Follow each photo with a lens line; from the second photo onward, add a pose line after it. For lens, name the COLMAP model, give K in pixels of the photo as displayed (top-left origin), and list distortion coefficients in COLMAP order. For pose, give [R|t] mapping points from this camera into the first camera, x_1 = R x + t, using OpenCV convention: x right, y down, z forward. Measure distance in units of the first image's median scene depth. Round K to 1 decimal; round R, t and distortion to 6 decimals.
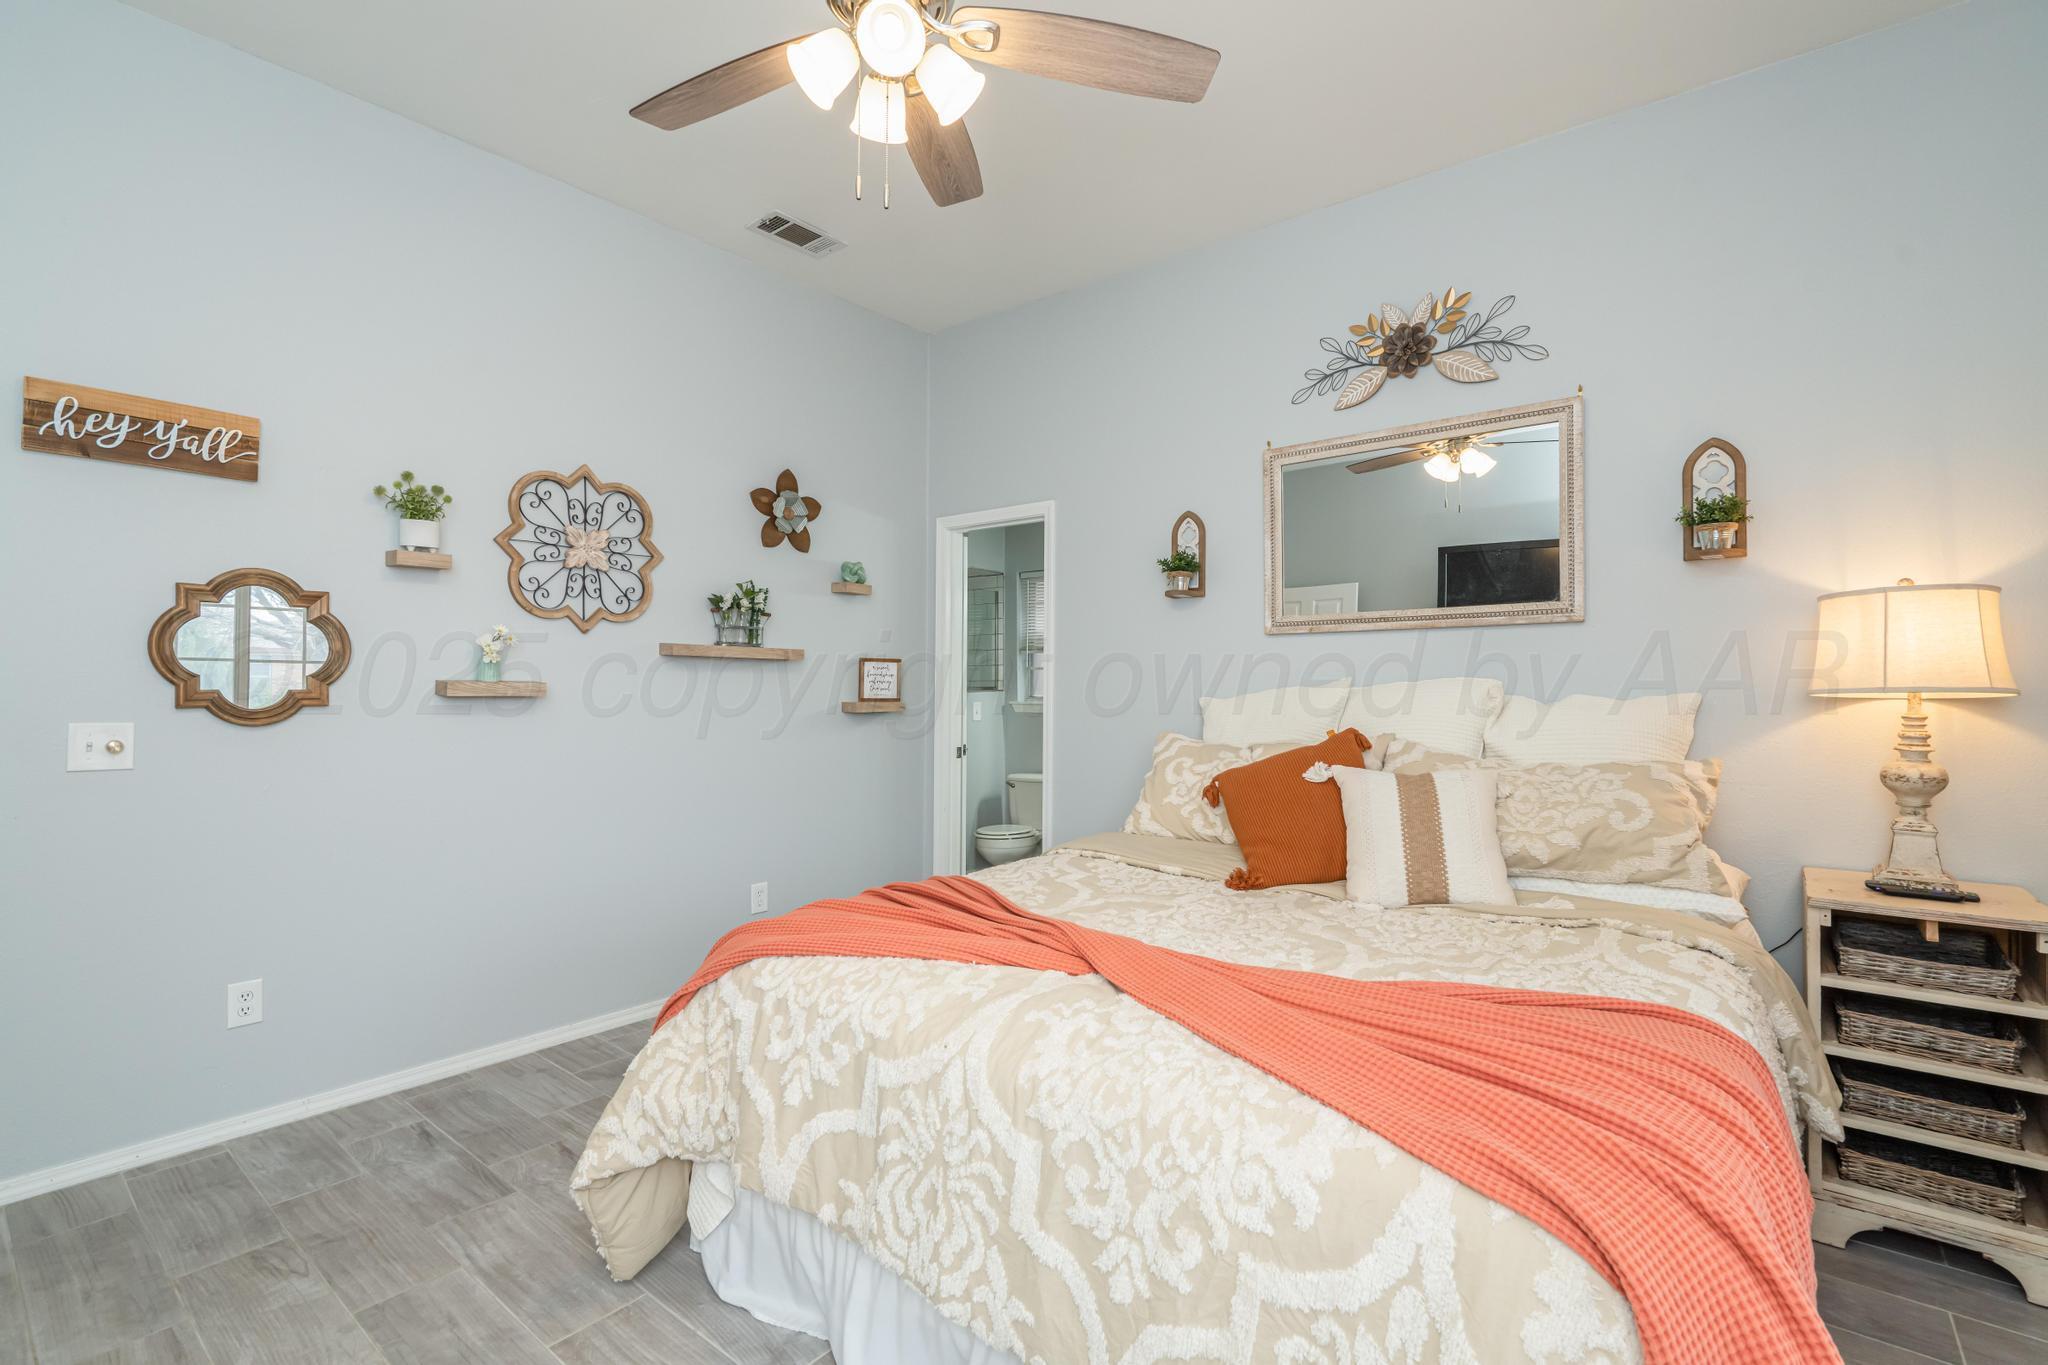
lens RADIAL K [[928.4, 0, 1011.4], [0, 928.4, 675.0], [0, 0, 1]] dist [-0.007831, 0.000245]
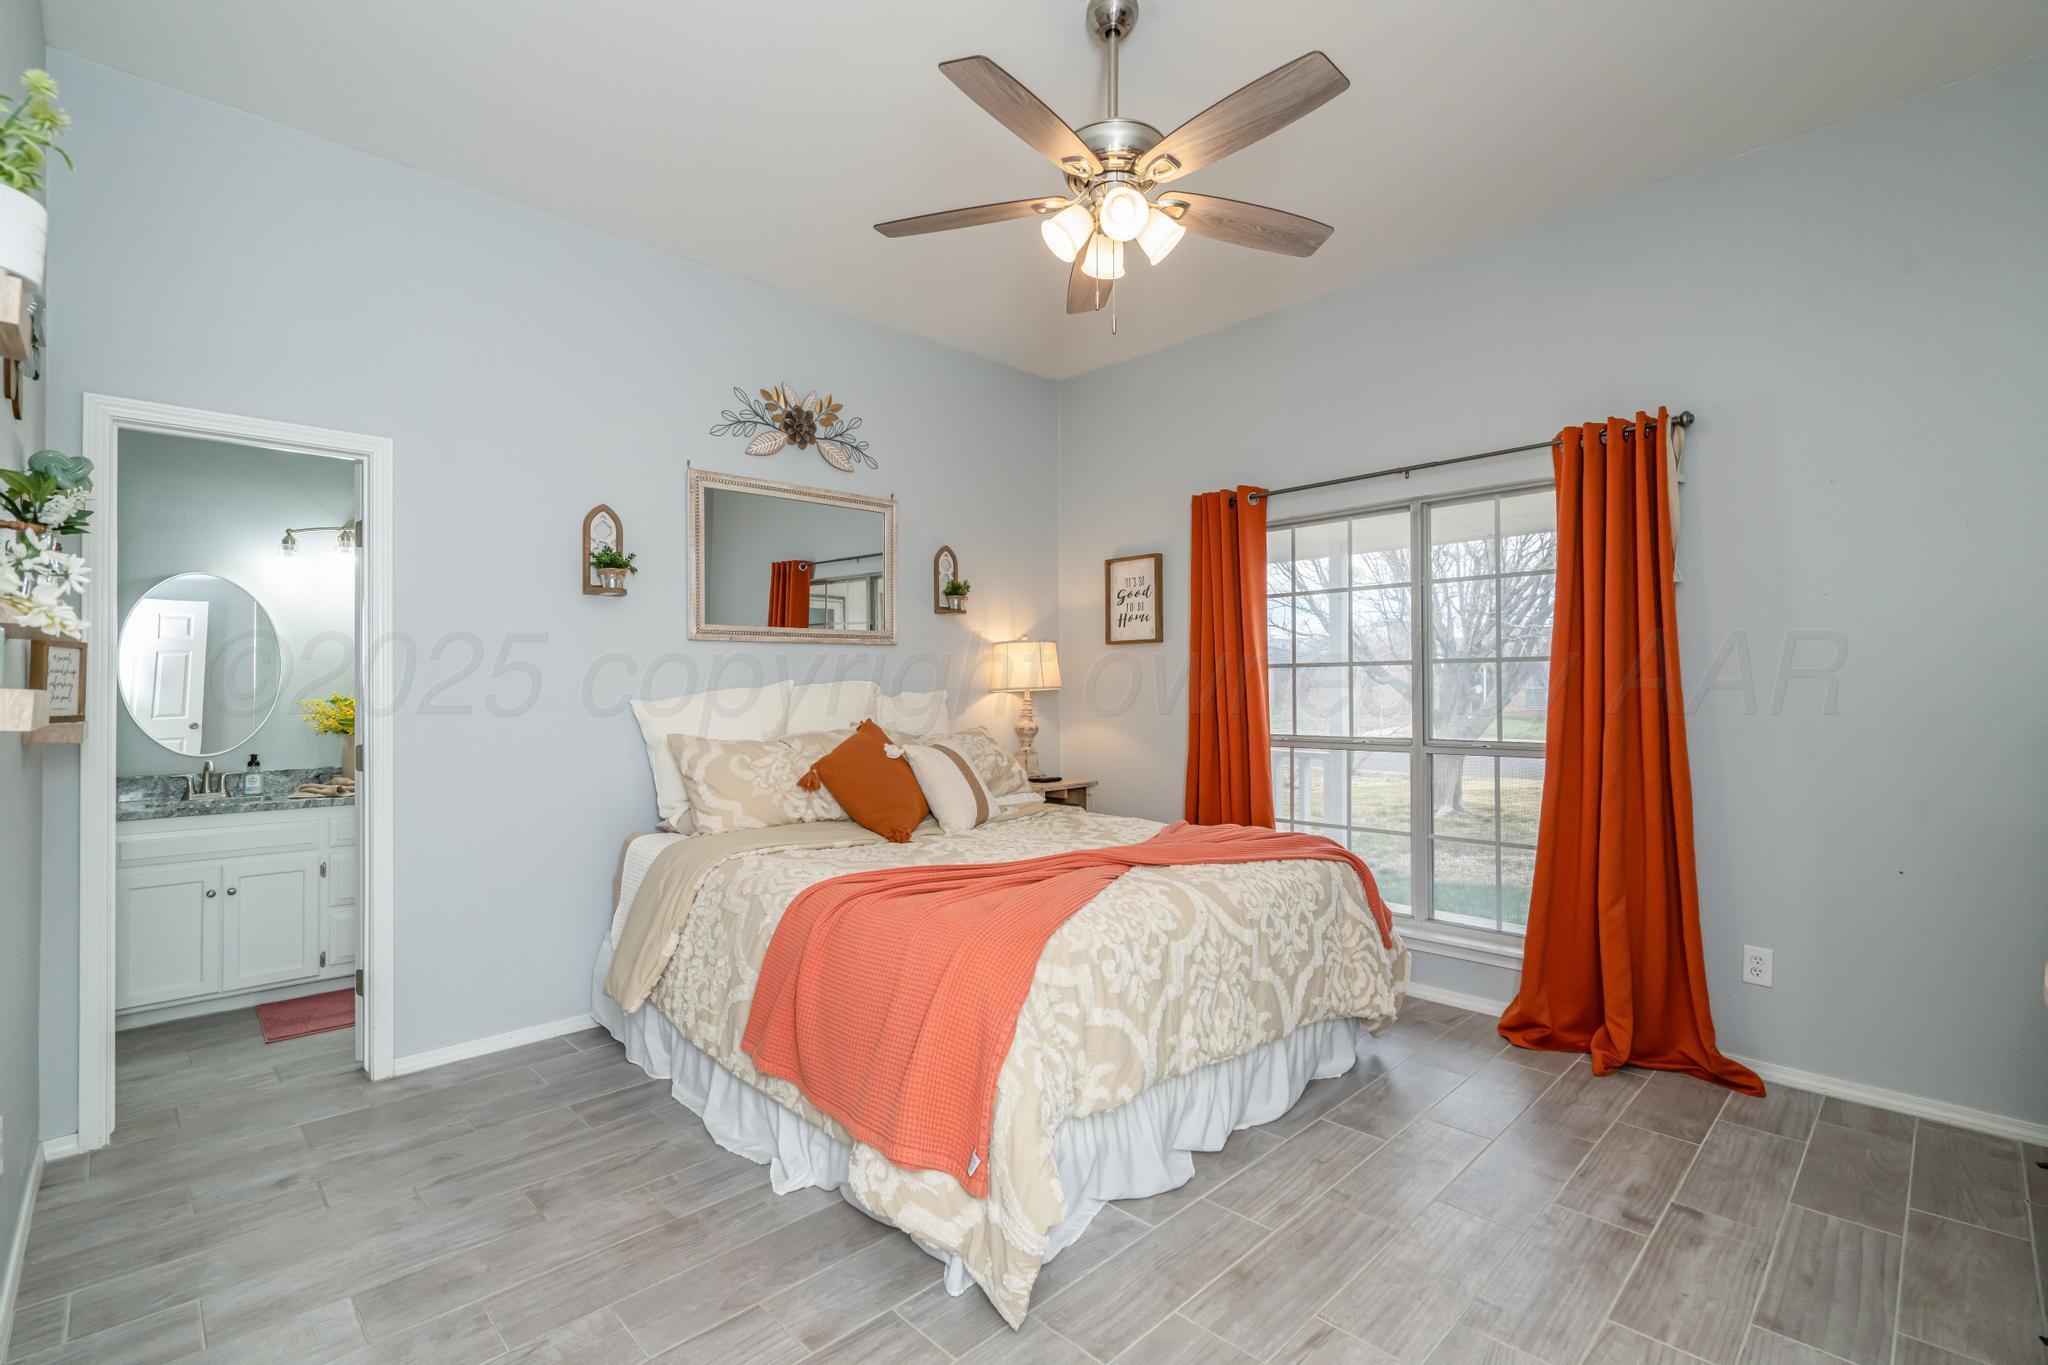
lens RADIAL K [[928.4, 0, 1009.0], [0, 928.4, 680.7], [0, 0, 1]] dist [-0.007831, 0.000245]
pose [[0.116511, 0.010930, 0.993129, -0.830548], [0.004785, 0.999922, -0.011566, 0.018544], [-0.993178, 0.006099, 0.116450, 0.573352]]
